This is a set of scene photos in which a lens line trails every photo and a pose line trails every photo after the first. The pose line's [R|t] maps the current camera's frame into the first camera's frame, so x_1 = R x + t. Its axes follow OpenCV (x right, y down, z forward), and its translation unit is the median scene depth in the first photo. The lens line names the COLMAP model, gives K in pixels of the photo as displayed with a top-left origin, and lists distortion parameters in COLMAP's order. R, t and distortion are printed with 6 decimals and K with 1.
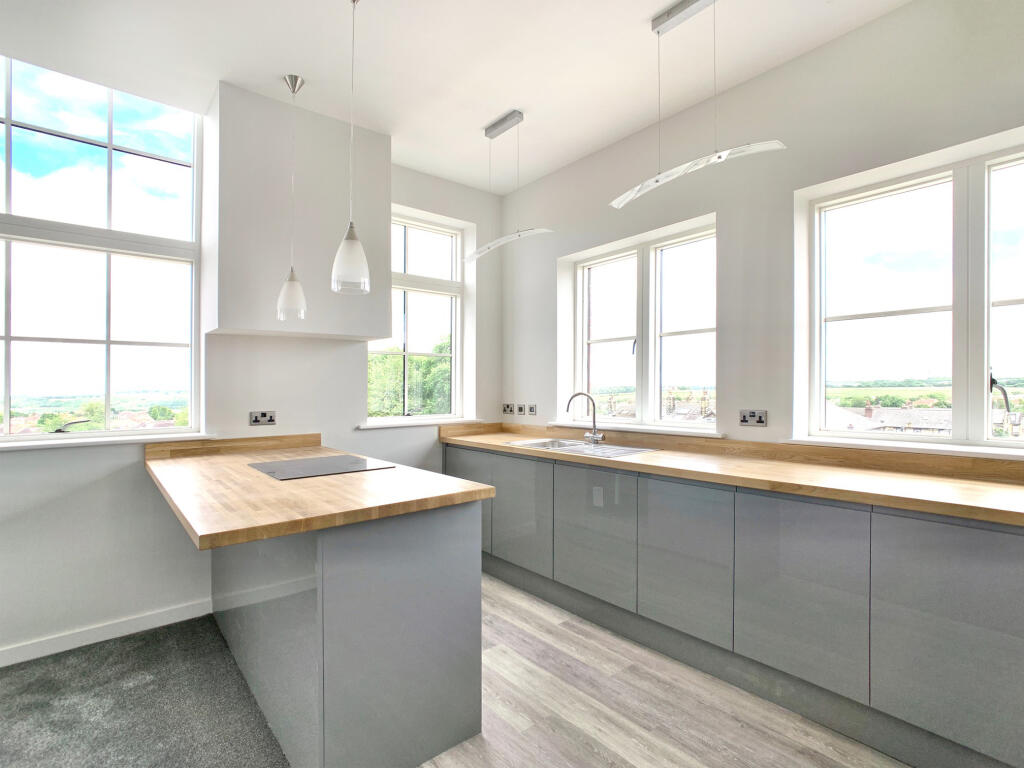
lens RADIAL K [[493.1, 0, 512.0], [0, 493.1, 384.0], [0, 0, 1]] dist [0.005316, 0.000312]
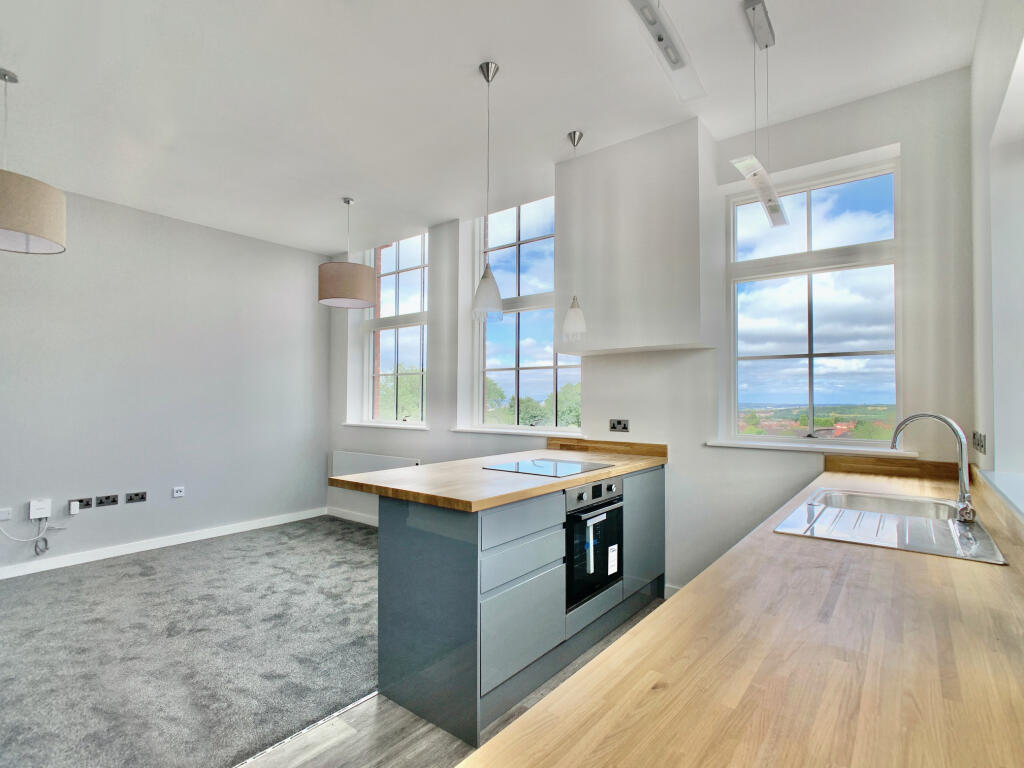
lens RADIAL K [[493.1, 0, 512.0], [0, 493.1, 384.0], [0, 0, 1]] dist [0.005316, 0.000312]
pose [[0.218823, -0.020541, -0.975548, 0.519195], [0.002029, 0.999786, -0.020597, -0.003447], [0.975763, 0.002528, 0.218817, 0.474369]]
